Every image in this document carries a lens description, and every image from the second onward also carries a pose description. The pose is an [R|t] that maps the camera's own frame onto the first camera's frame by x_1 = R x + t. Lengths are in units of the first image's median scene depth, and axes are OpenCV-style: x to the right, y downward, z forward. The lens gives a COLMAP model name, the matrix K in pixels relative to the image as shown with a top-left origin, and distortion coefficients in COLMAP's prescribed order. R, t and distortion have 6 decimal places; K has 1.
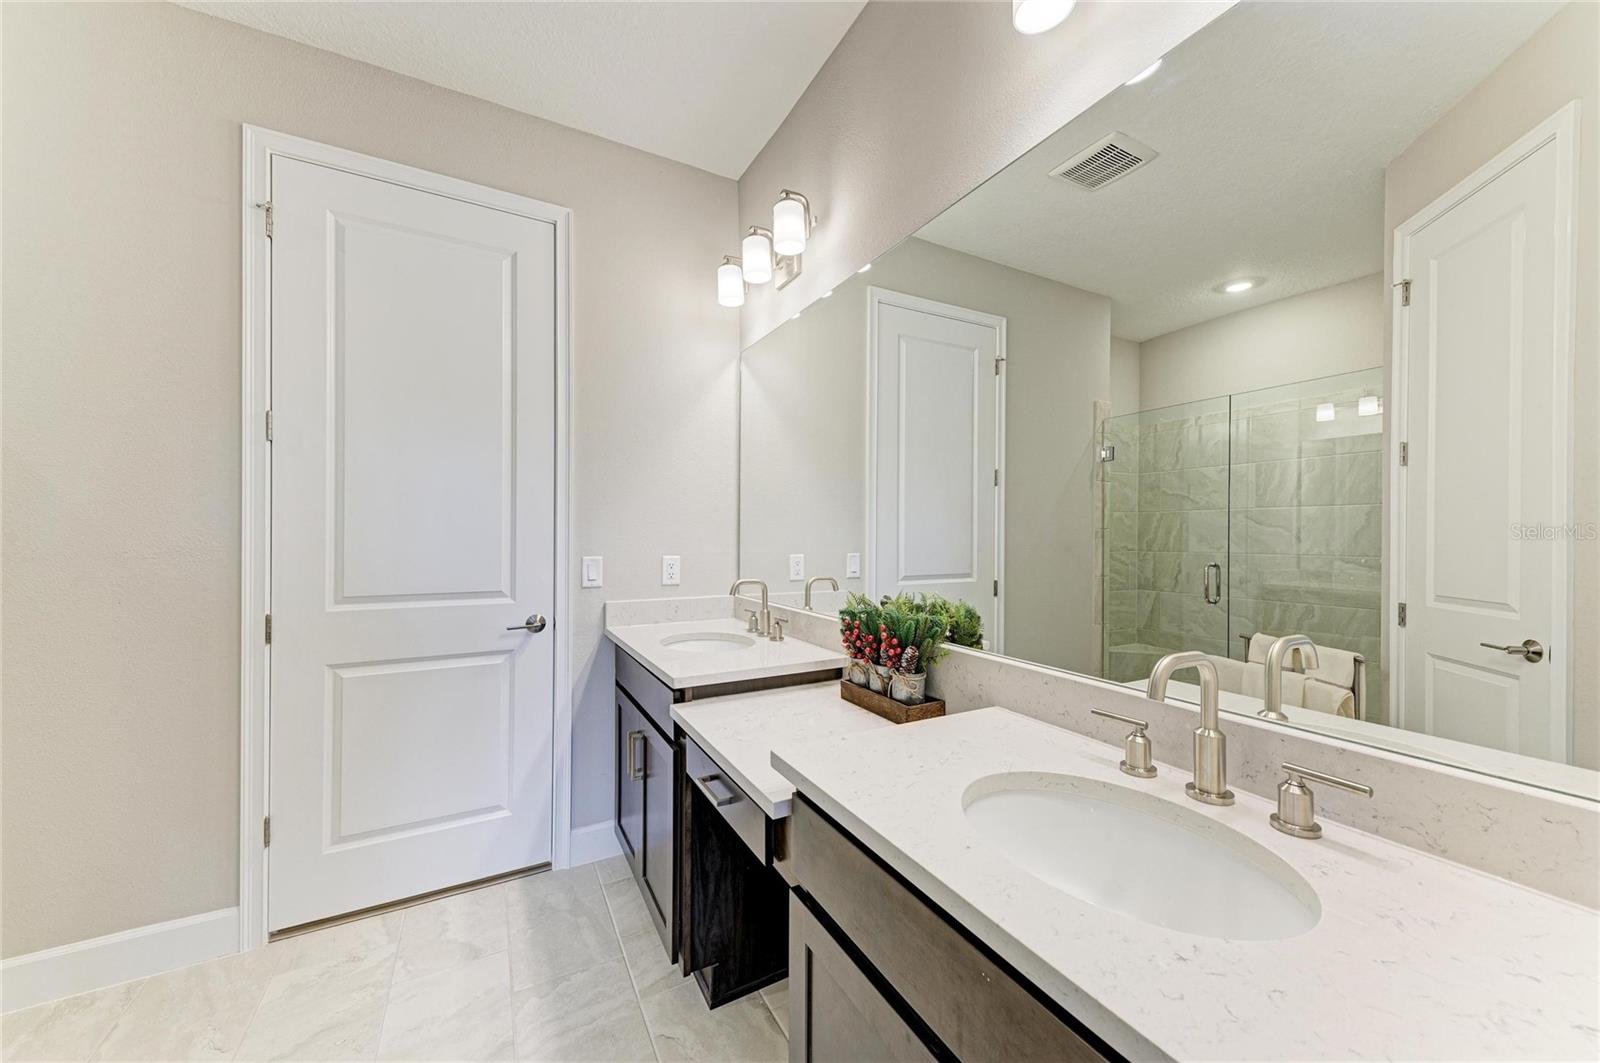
lens RADIAL K [[586.4, 0, 813.5], [0, 586.4, 534.3], [0, 0, 1]] dist [0.007911, -0.000094]
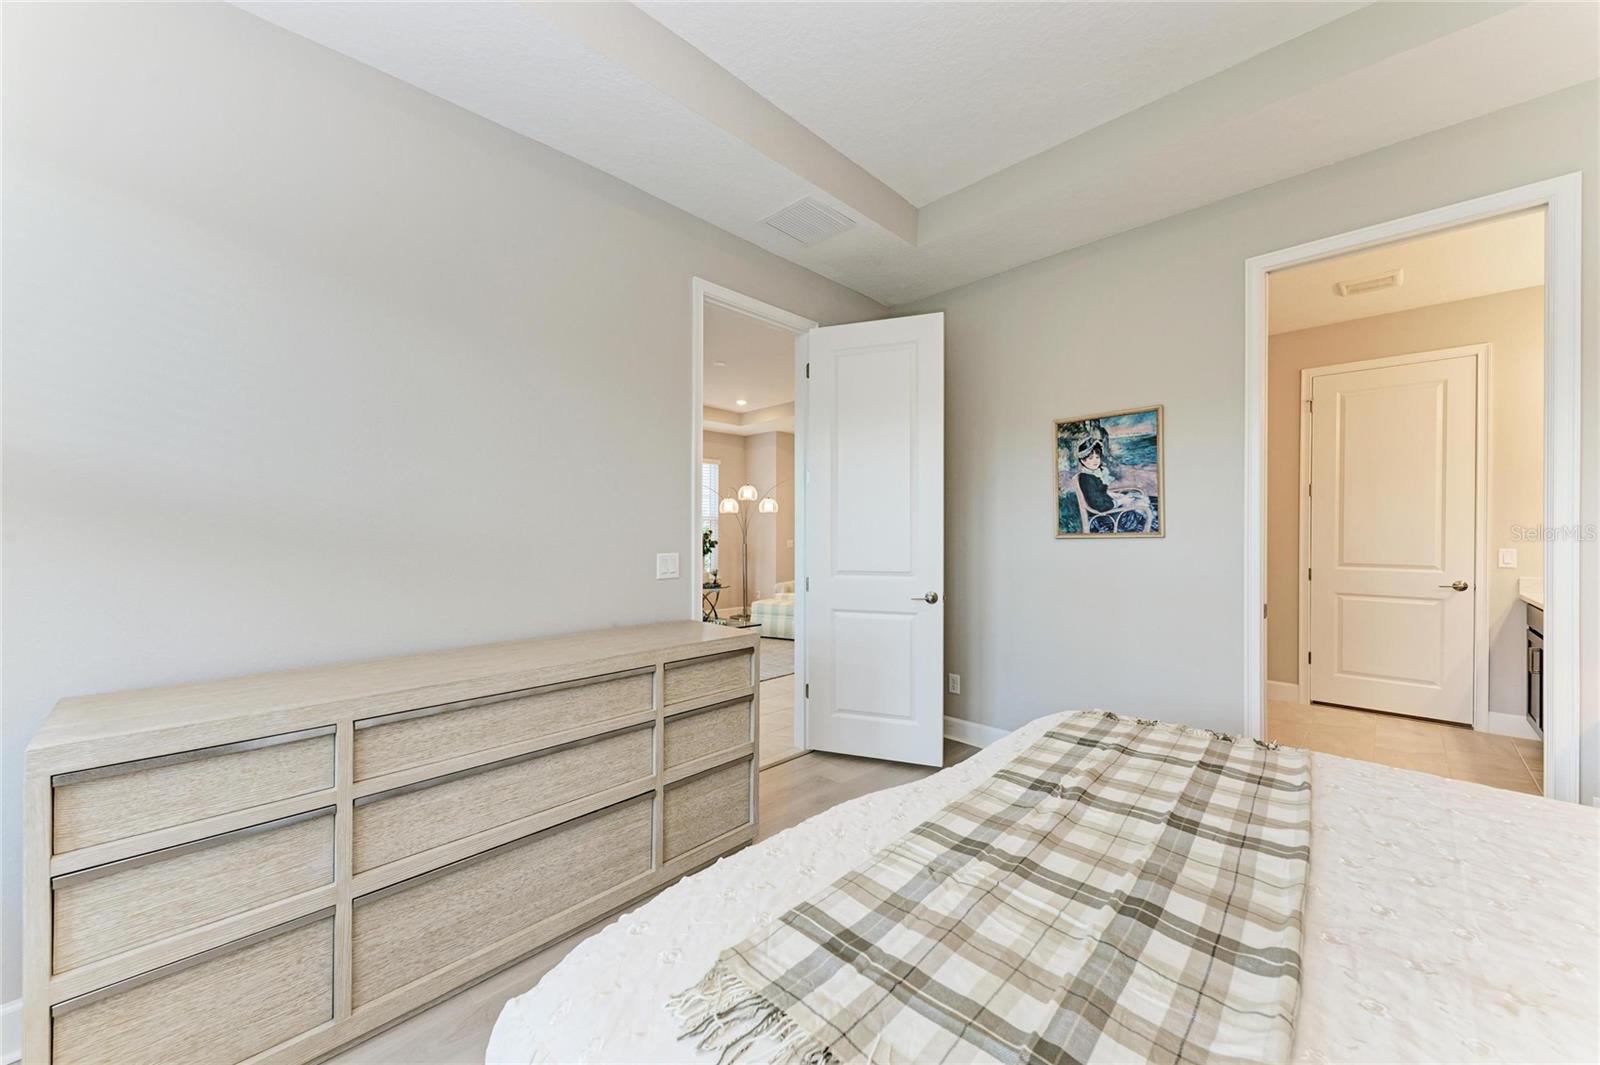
lens RADIAL K [[586.4, 0, 813.5], [0, 586.4, 535.3], [0, 0, 1]] dist [0.007911, -0.000094]
pose [[0.289432, 0.000035, -0.957199, 0.404746], [-0.005161, 0.999986, -0.001524, 0.007545], [0.957185, 0.005381, 0.289428, -0.834158]]
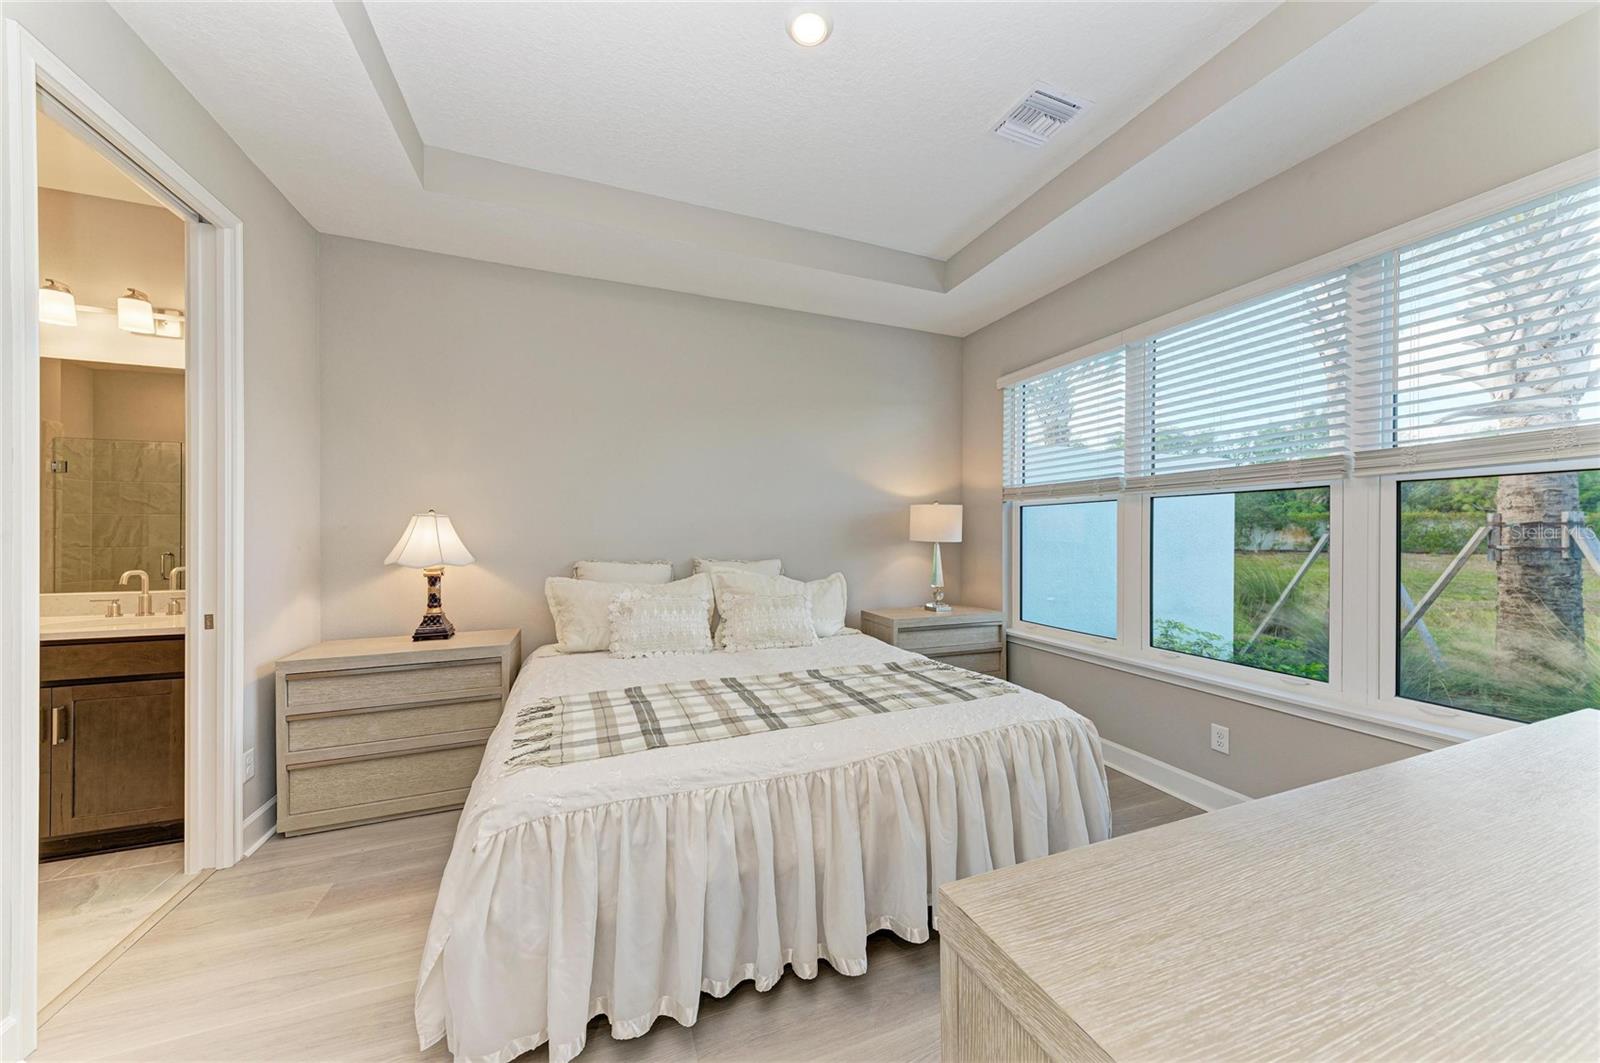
lens RADIAL K [[547.5, 0, 800.0], [0, 547.5, 531.5], [0, 0, 1]] dist [0.001223, 0.000110]
pose [[0.140788, -0.000628, 0.990040, -0.408546], [0.005091, 0.999987, -0.000090, 0.005241], [-0.990027, 0.005053, 0.140790, -0.675329]]
